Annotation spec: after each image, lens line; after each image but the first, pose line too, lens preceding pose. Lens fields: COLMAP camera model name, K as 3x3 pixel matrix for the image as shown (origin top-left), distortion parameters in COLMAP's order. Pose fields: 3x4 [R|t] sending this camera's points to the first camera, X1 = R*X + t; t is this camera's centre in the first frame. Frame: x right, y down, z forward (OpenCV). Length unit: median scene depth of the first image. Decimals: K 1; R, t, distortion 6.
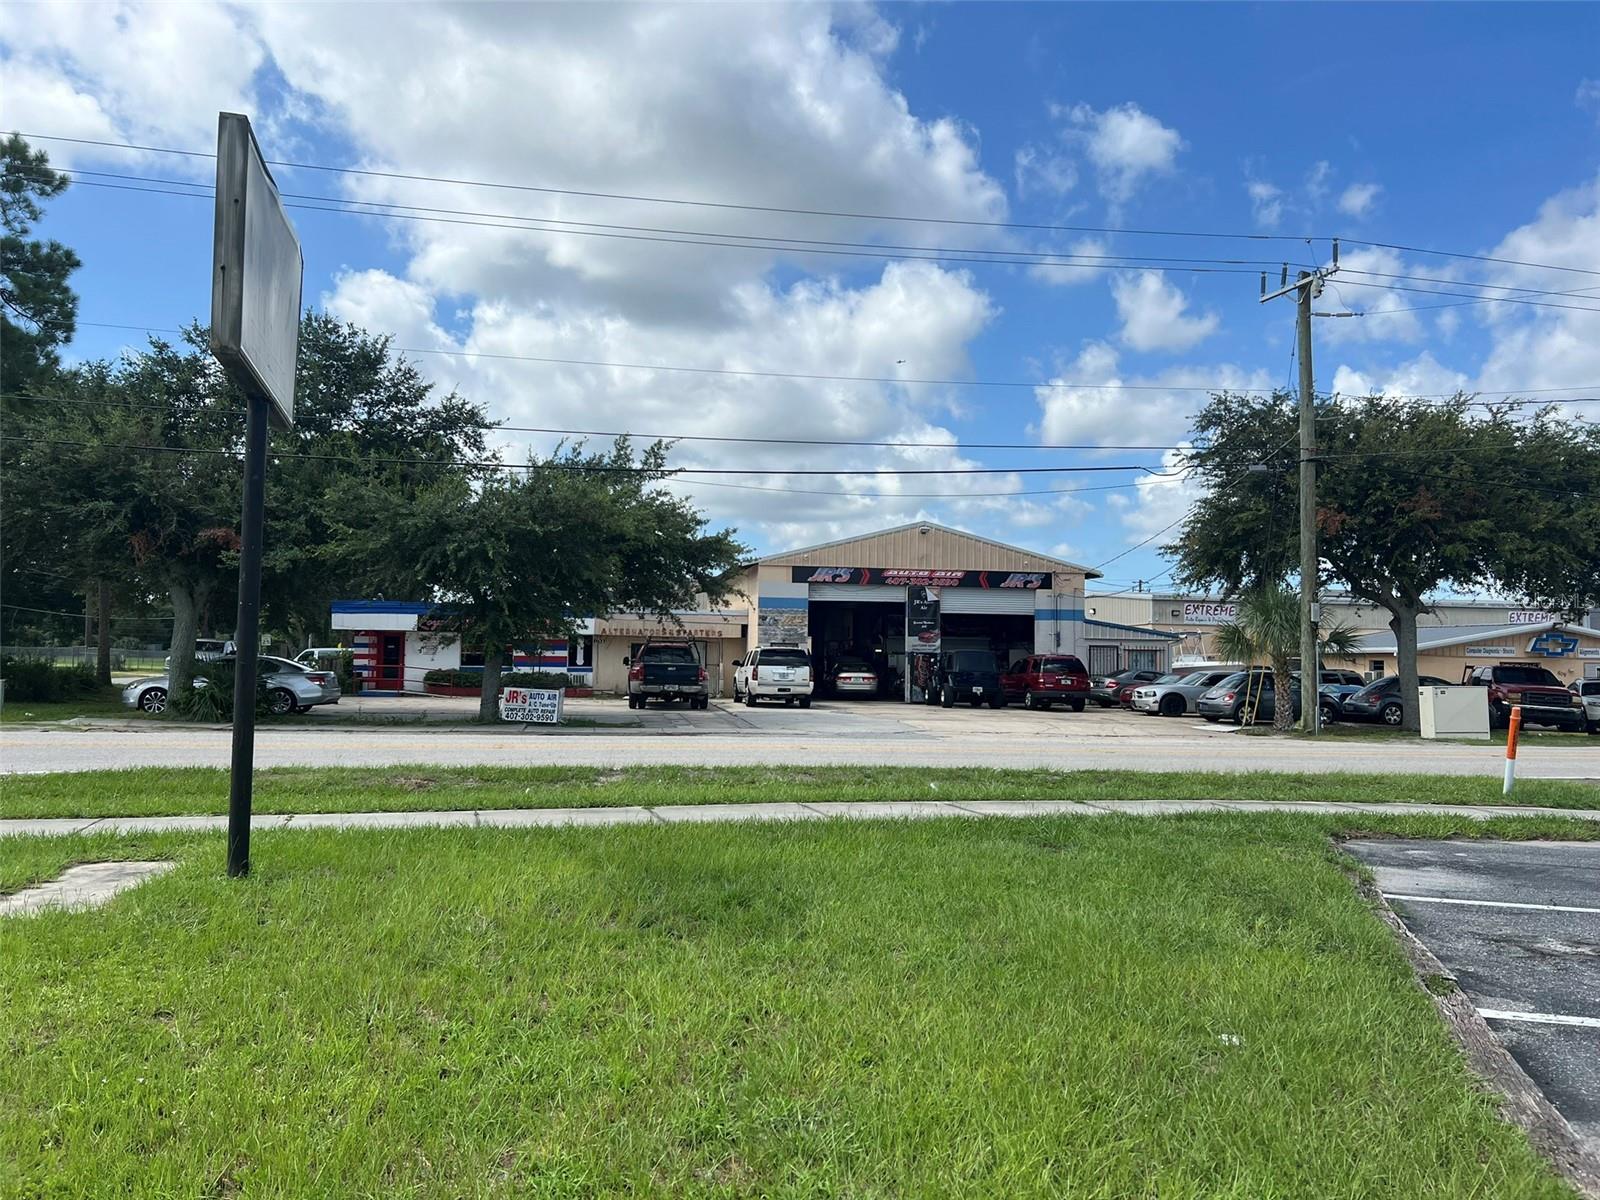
lens RADIAL K [[1211.1, 0, 800.0], [0, 1211.1, 600.0], [0, 0, 1]] dist [0.109252, -0.145751]
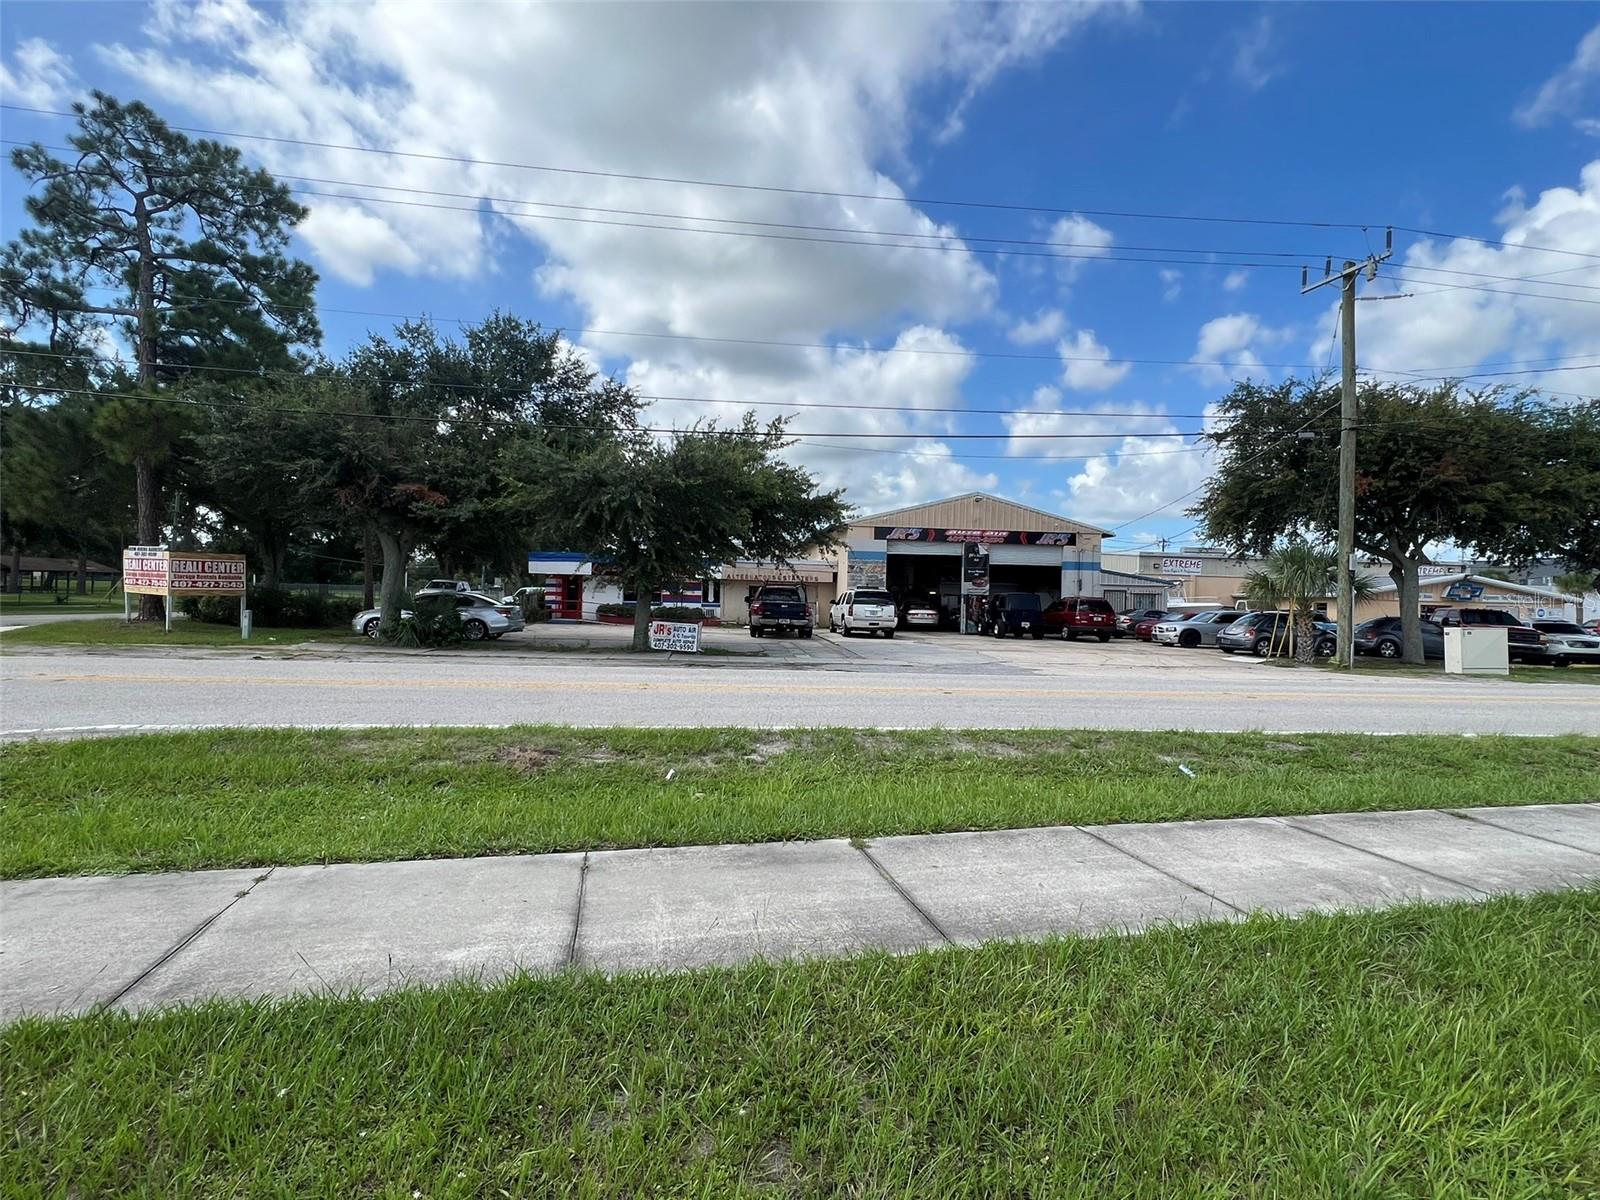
lens RADIAL K [[757.9, 0, 795.8], [0, 757.9, 593.6], [0, 0, 1]] dist [0.015682, -0.000055]
pose [[0.998353, 0.008093, -0.056789, -0.049367], [-0.005572, 0.998998, 0.044415, 0.008860], [0.057091, -0.044025, 0.997398, 0.218046]]
